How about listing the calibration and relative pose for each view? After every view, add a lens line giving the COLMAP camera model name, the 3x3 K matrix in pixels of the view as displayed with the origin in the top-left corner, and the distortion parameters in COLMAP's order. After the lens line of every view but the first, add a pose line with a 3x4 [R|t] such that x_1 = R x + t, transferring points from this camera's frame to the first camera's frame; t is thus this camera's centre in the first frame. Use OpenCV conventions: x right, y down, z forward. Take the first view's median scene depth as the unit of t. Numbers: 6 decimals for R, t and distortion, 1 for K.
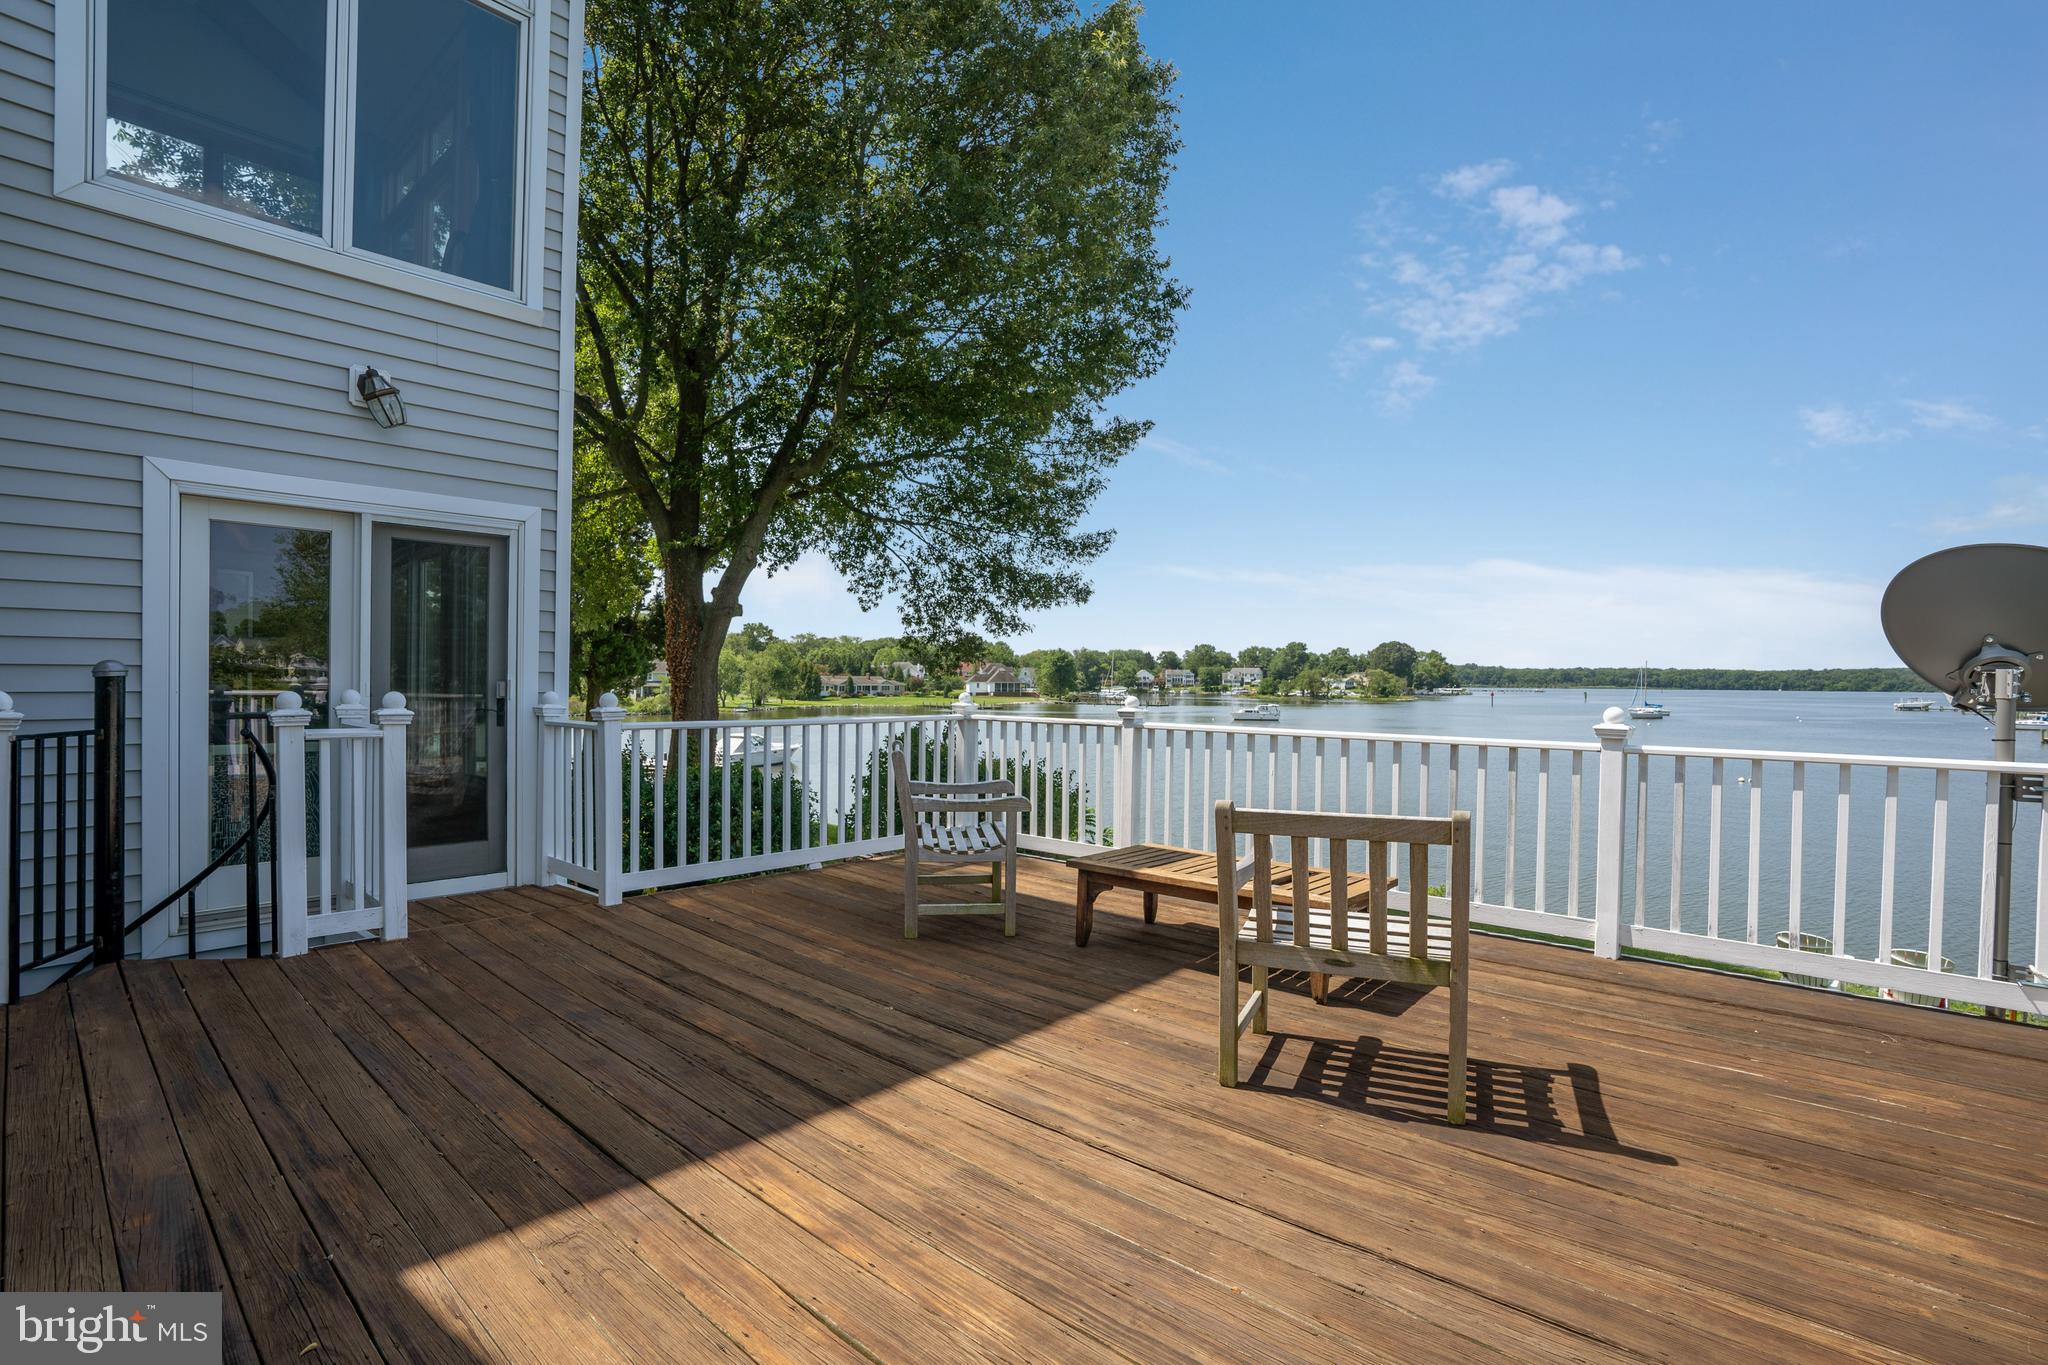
lens RADIAL K [[923.6, 0, 1013.5], [0, 923.6, 680.6], [0, 0, 1]] dist [-0.046404, 0.020361]
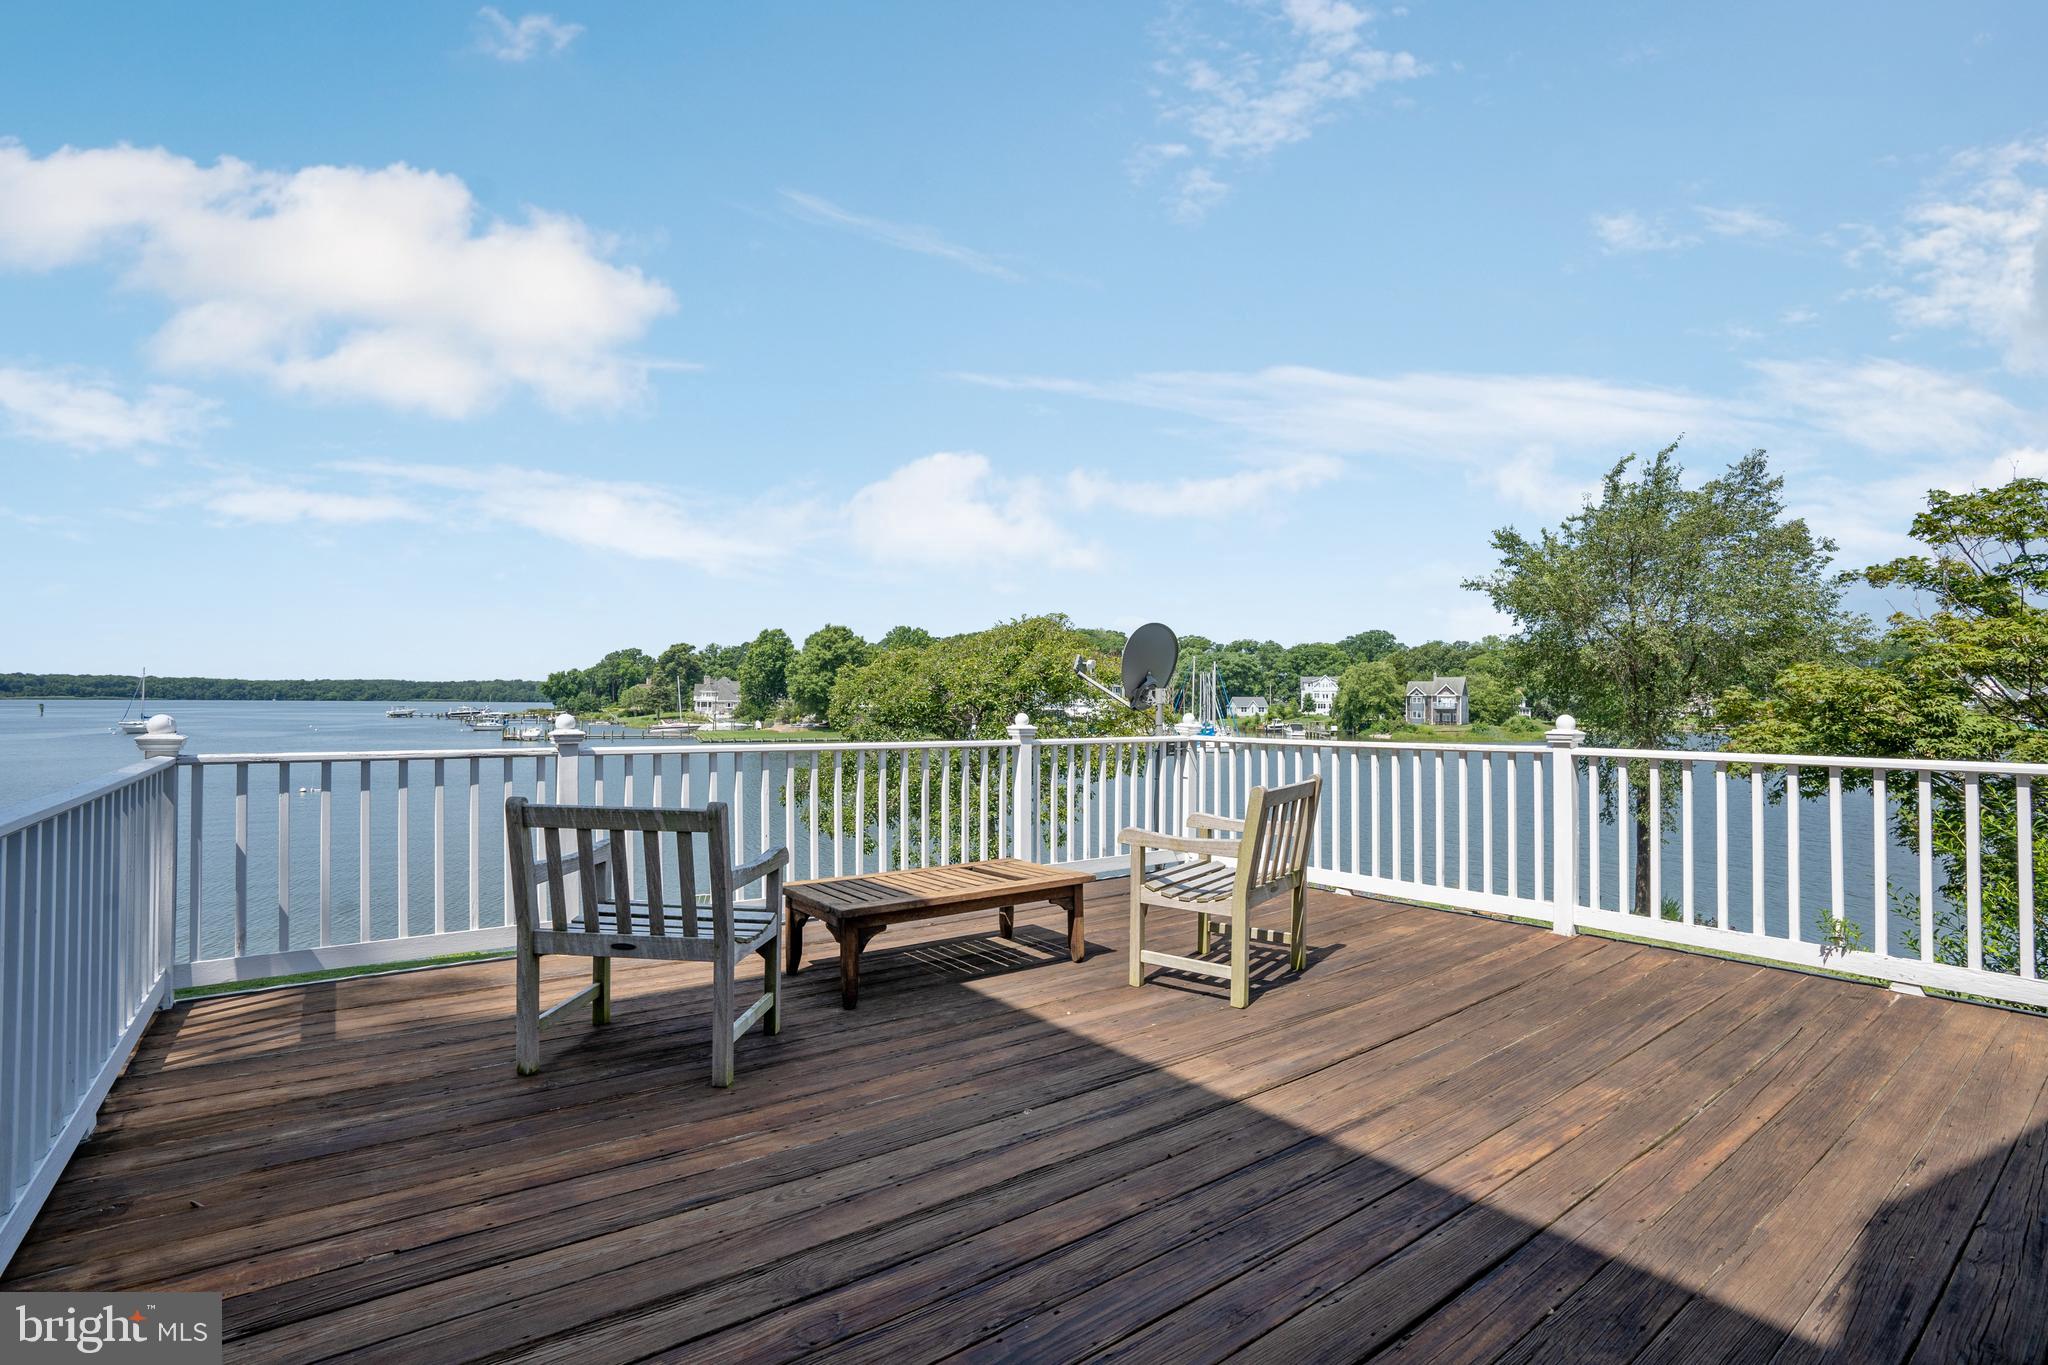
lens RADIAL K [[923.6, 0, 1013.5], [0, 923.6, 680.6], [0, 0, 1]] dist [-0.046404, 0.020361]
pose [[0.203731, 0.021082, 0.978800, -1.011023], [-0.011625, 0.999750, -0.019113, -0.001530], [-0.978958, -0.007485, 0.203925, 0.934941]]
